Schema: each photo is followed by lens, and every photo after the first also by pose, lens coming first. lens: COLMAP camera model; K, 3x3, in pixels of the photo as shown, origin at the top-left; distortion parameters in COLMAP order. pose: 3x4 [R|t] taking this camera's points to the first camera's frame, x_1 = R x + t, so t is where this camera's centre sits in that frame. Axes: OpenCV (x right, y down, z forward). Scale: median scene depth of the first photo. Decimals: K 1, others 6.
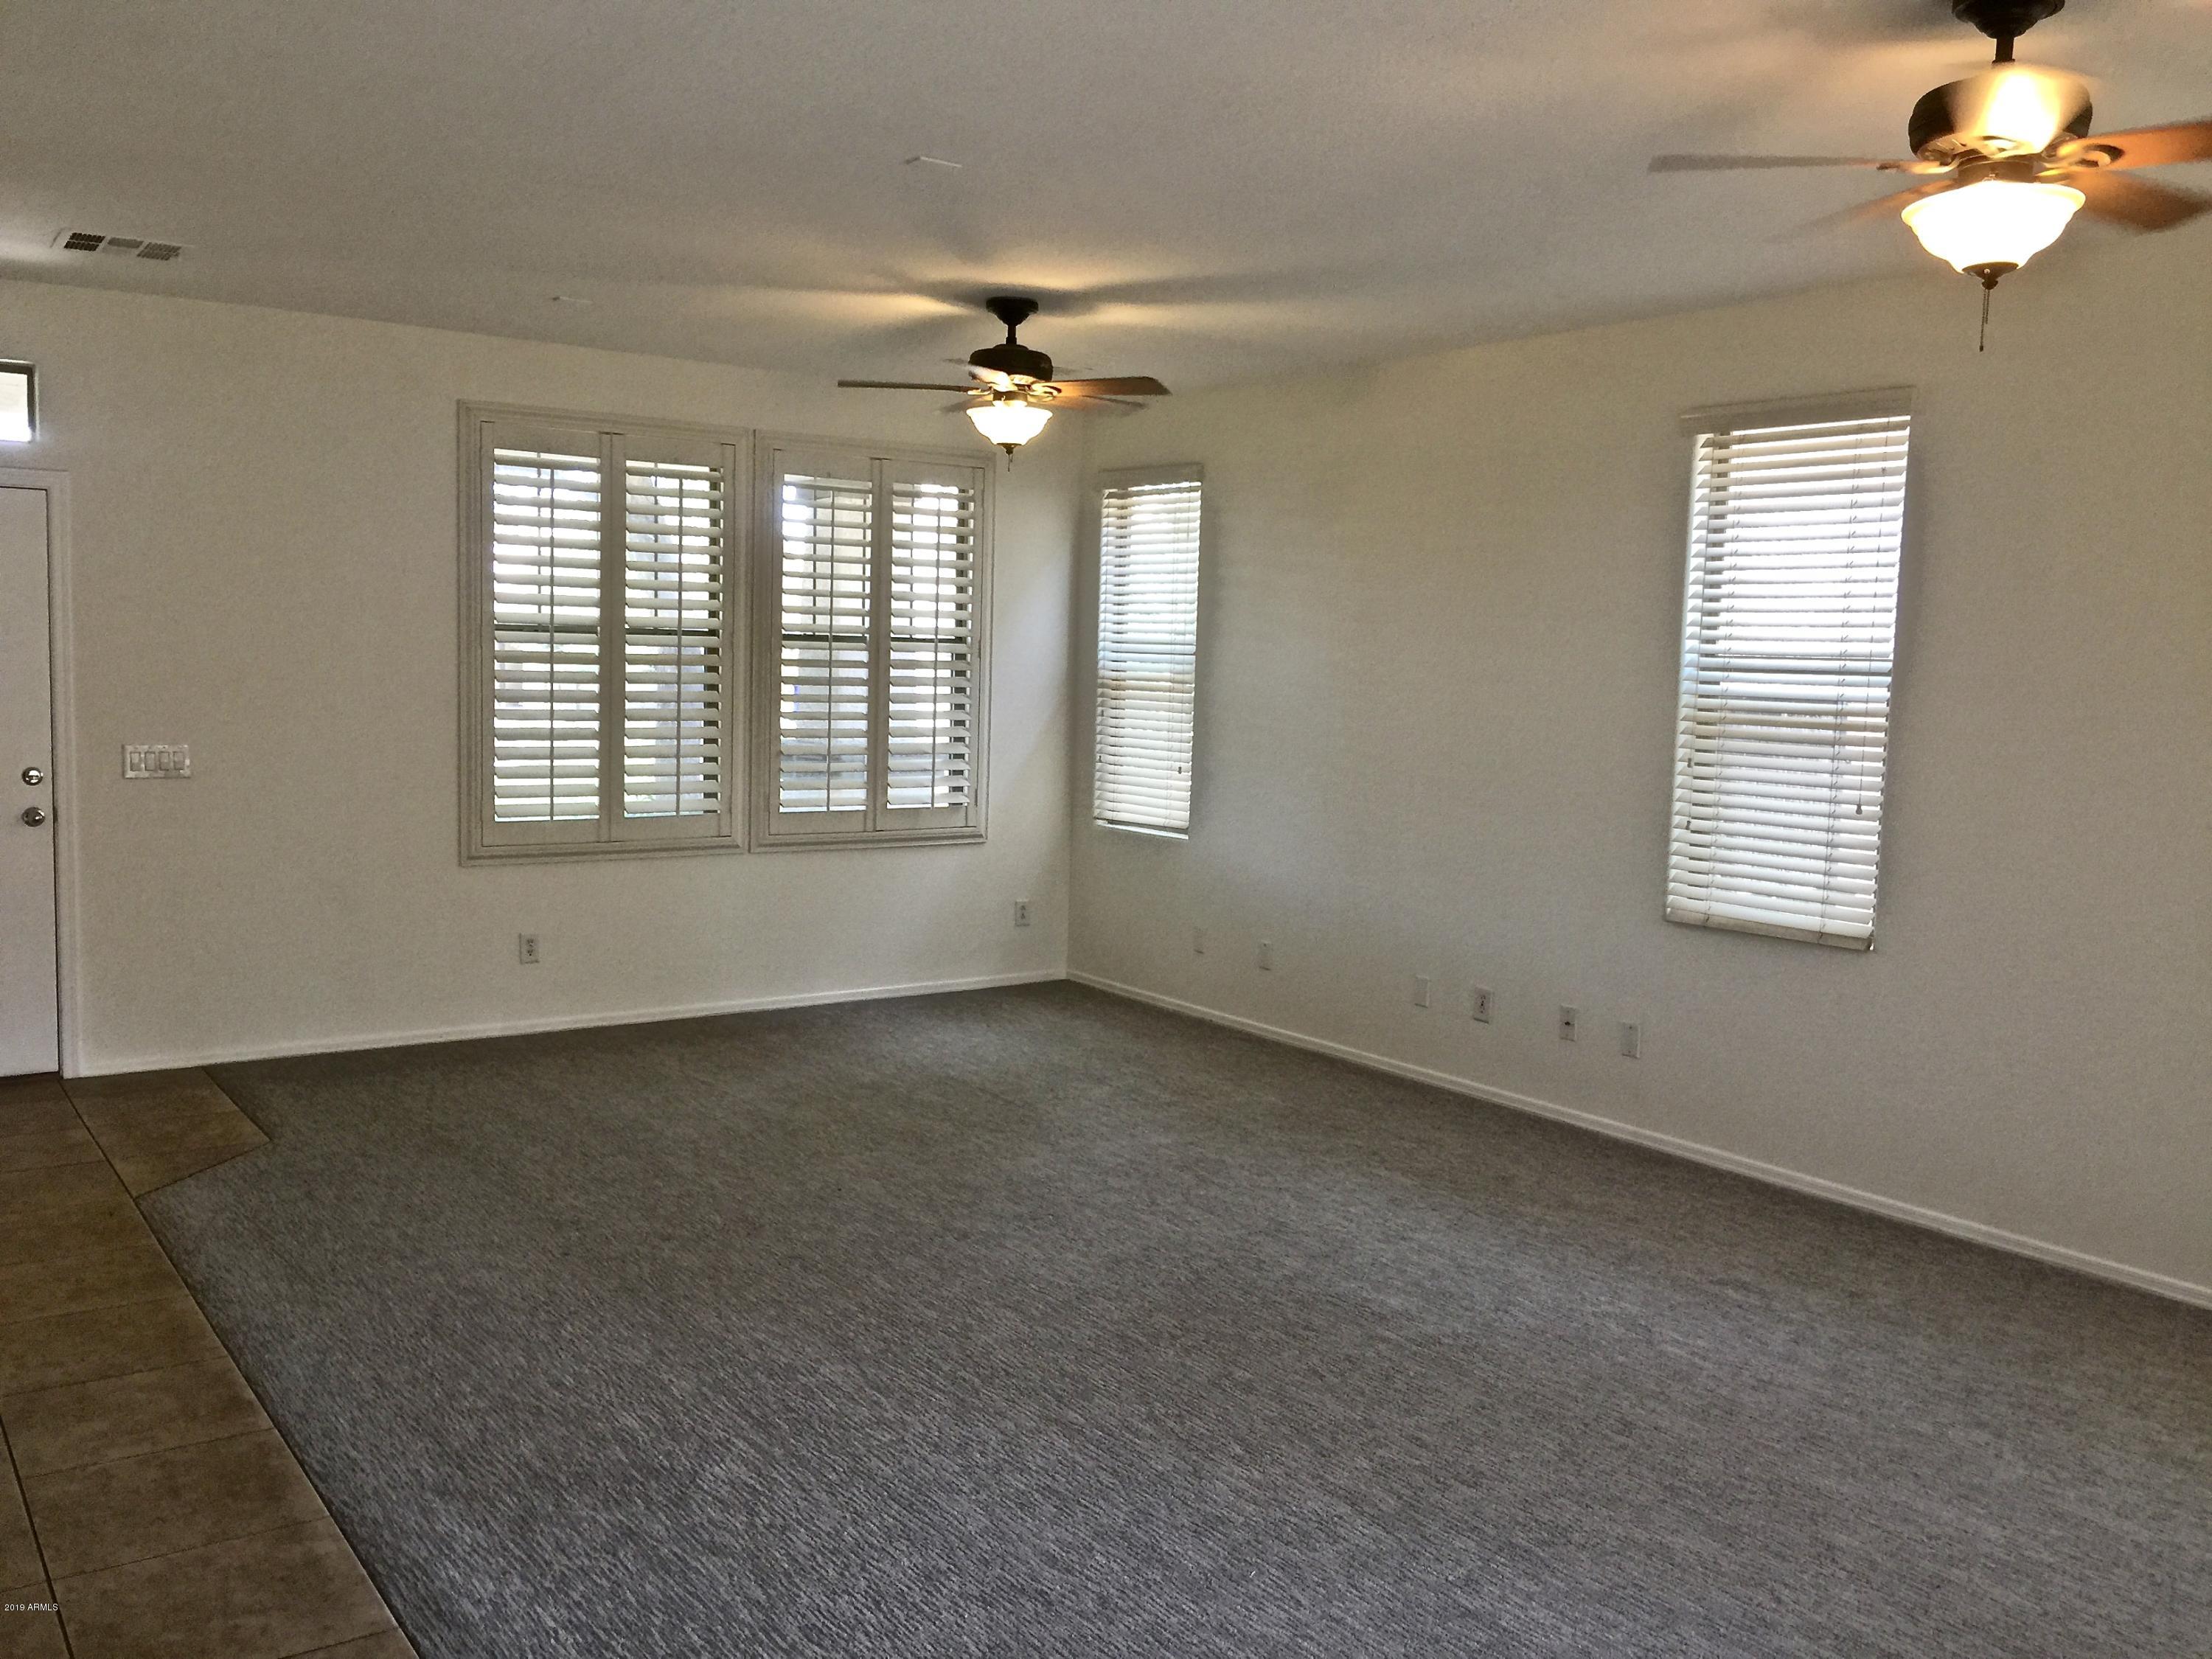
lens RADIAL K [[1892.2, 0, 1081.5], [0, 1892.2, 832.2], [0, 0, 1]] dist [0.063844, -0.058224]
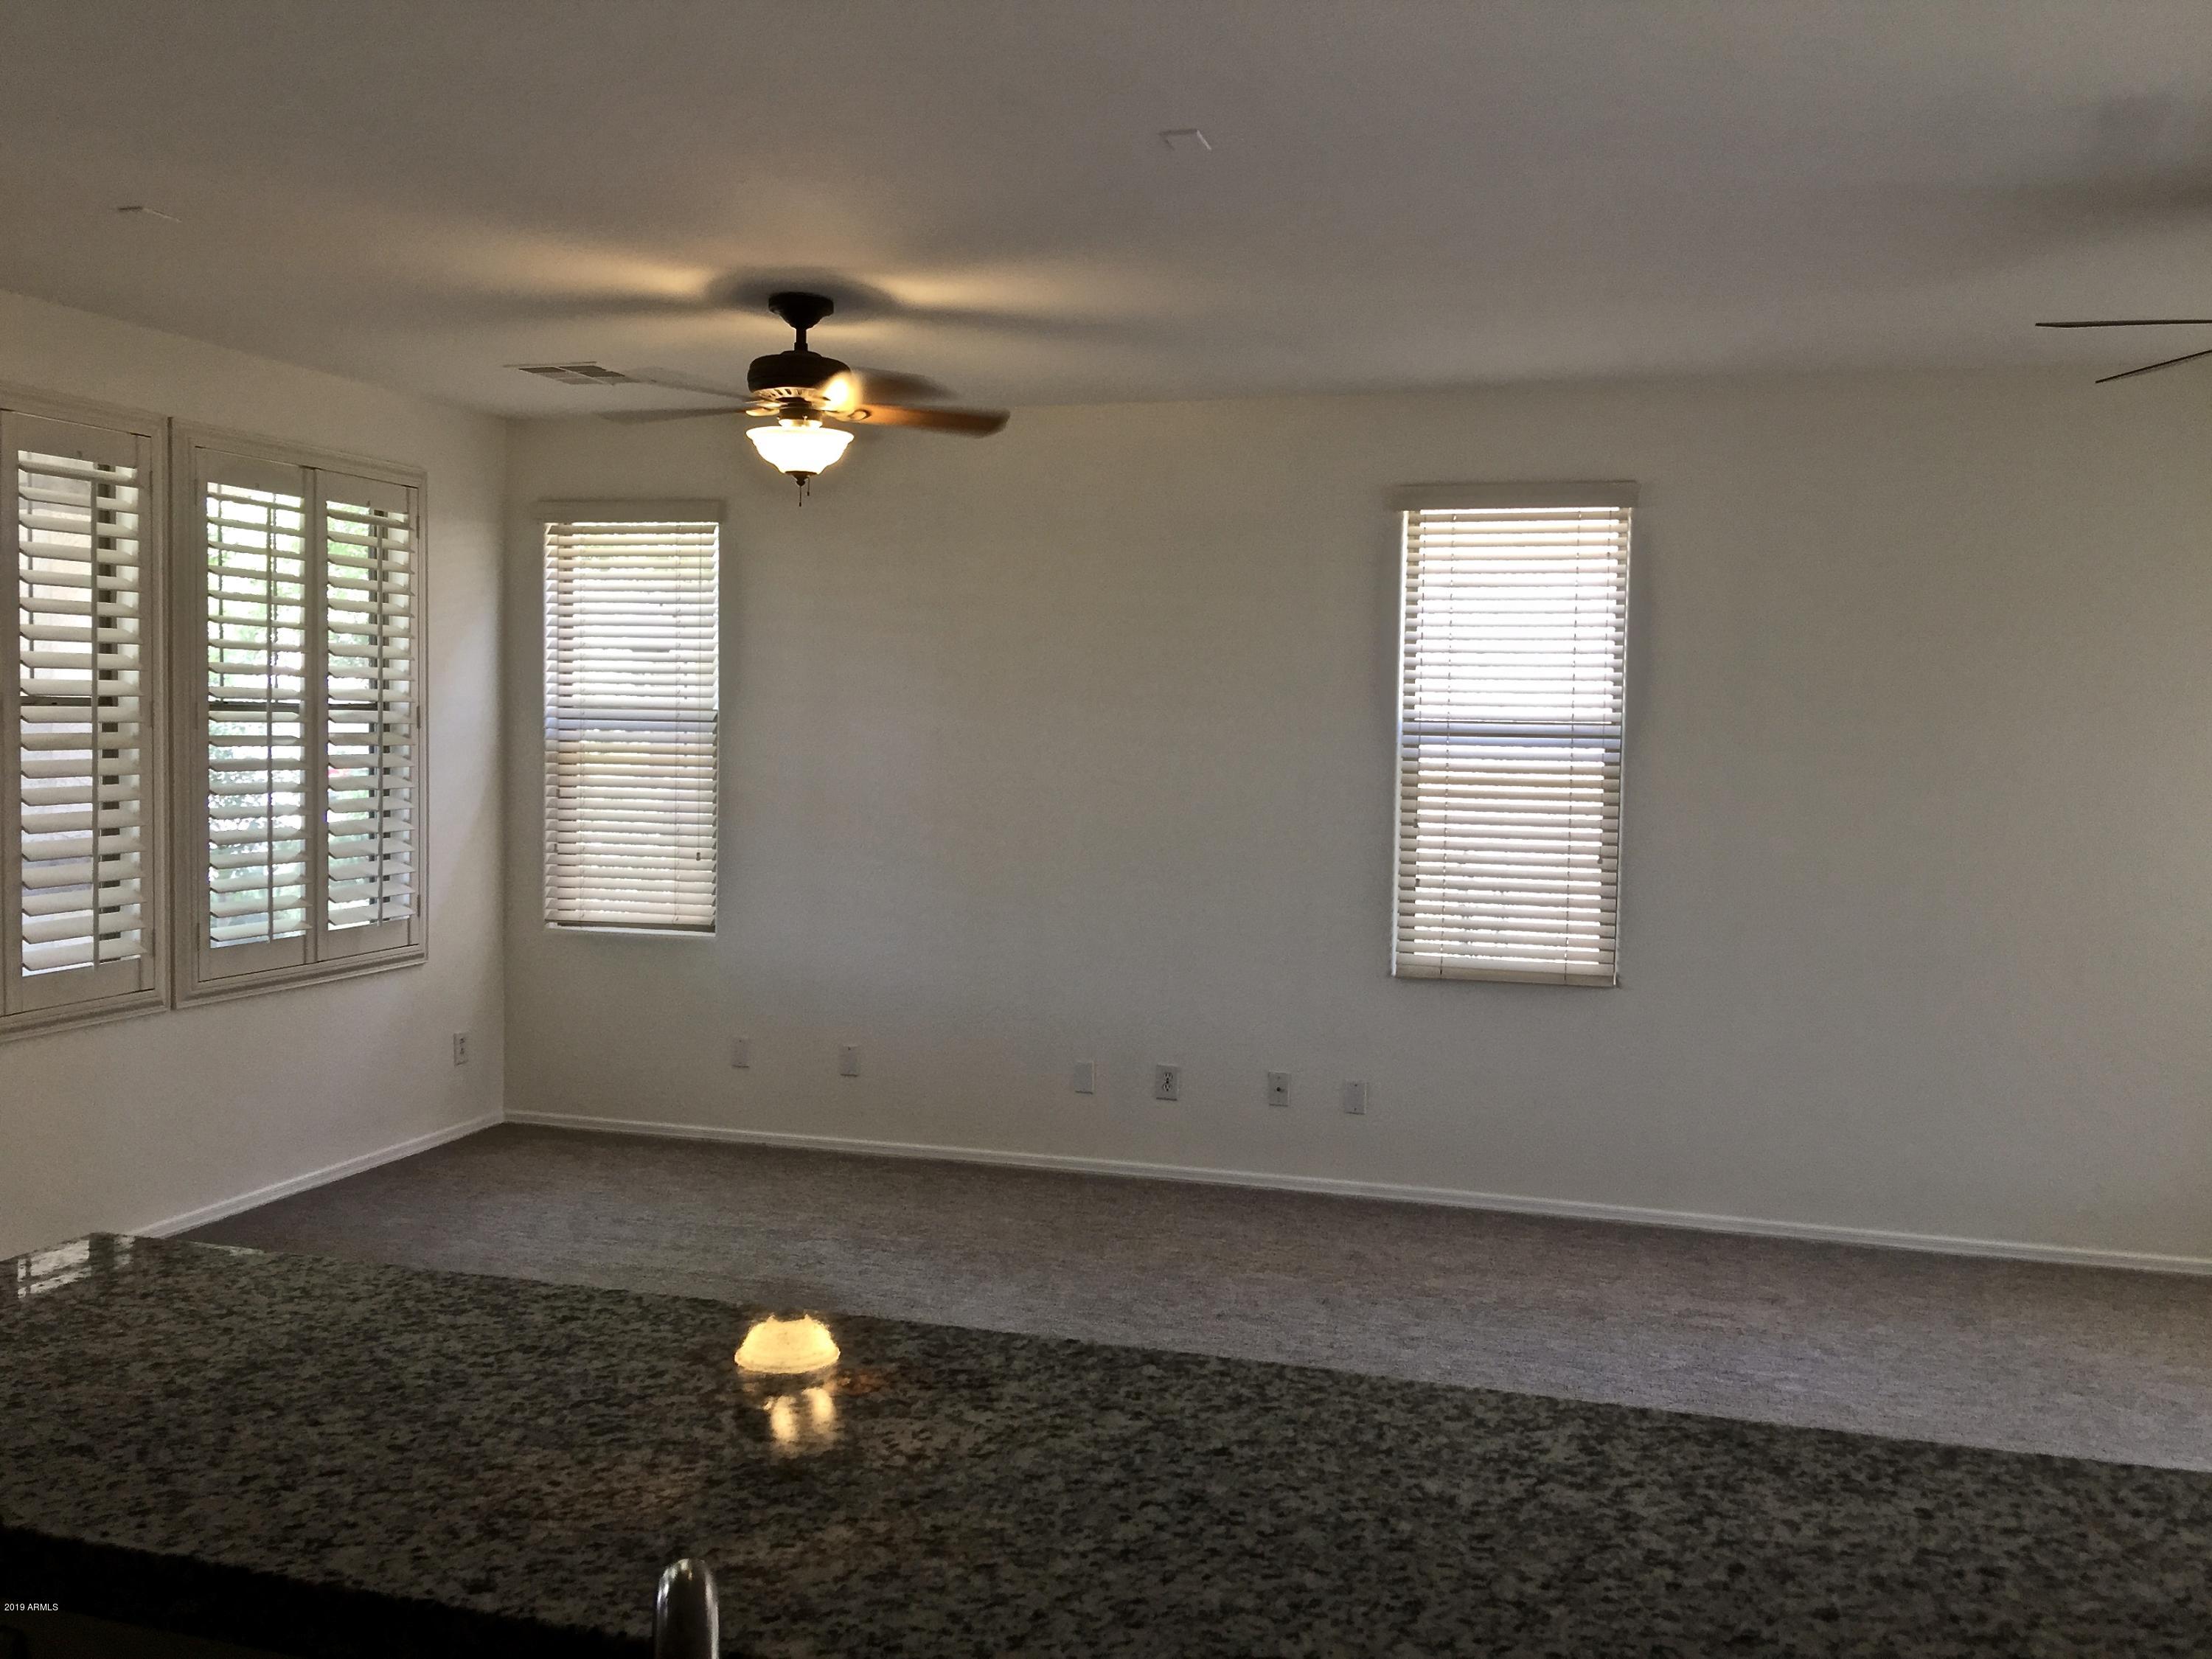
lens RADIAL K [[1892.2, 0, 1104.9], [0, 1892.2, 826.2], [0, 0, 1]] dist [0.063844, -0.058224]
pose [[0.782236, -0.048728, 0.621074, -0.432796], [0.066644, 0.997761, -0.005656, -0.038077], [-0.619408, 0.045815, 0.783731, 0.278486]]
